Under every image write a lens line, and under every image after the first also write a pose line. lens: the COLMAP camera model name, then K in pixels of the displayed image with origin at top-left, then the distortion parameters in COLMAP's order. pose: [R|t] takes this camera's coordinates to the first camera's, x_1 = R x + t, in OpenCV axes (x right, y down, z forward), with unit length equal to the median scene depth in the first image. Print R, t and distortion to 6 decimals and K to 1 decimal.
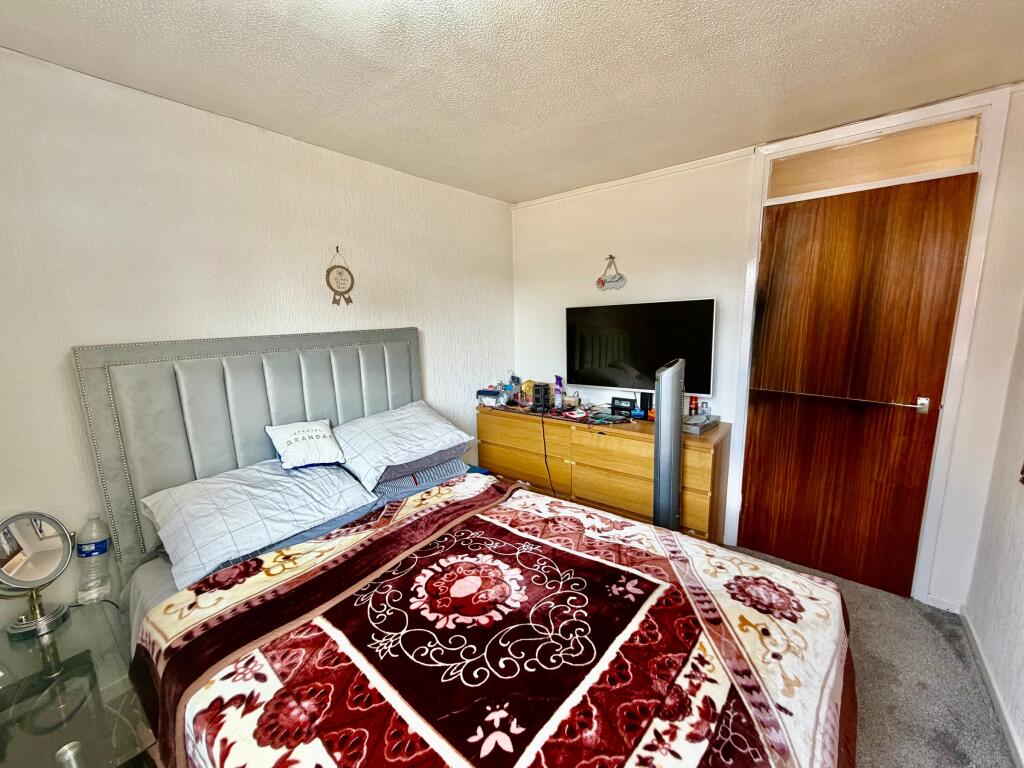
lens RADIAL K [[403.0, 0, 506.9], [0, 403.0, 387.5], [0, 0, 1]] dist [-0.003726, -0.000395]
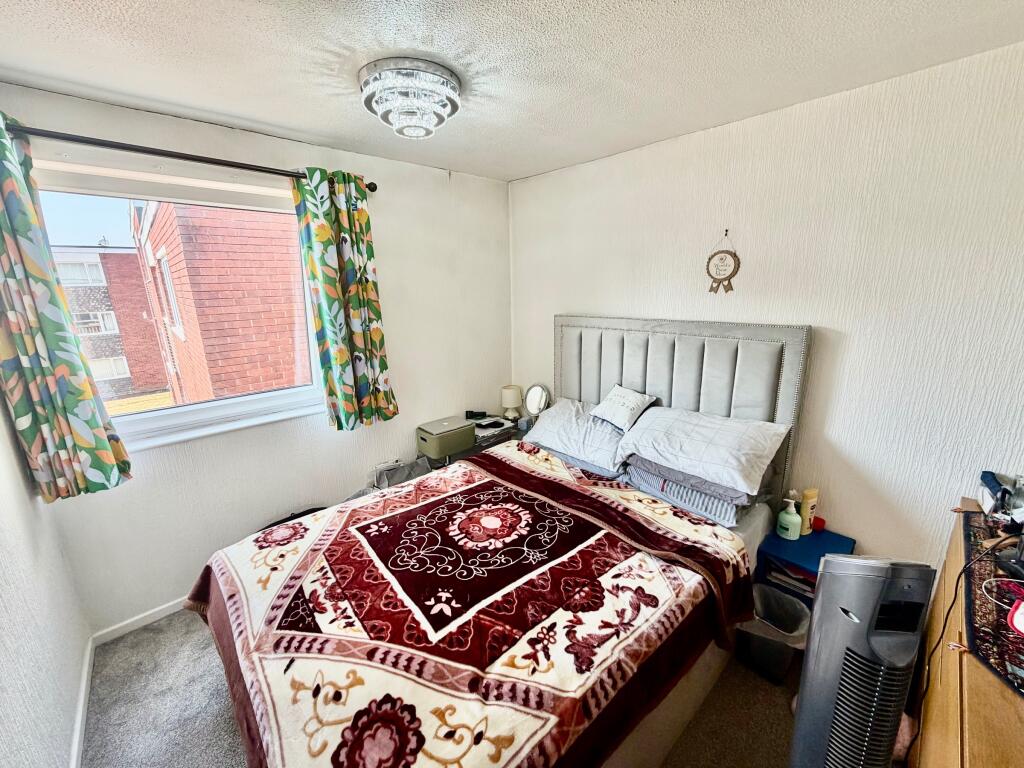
lens RADIAL K [[403.0, 0, 508.5], [0, 403.0, 381.3], [0, 0, 1]] dist [-0.003726, -0.000395]
pose [[-0.140114, 0.264377, -0.954187, 1.173563], [-0.150138, 0.946877, 0.284398, -0.385663], [0.978686, 0.183109, -0.092978, 1.219842]]
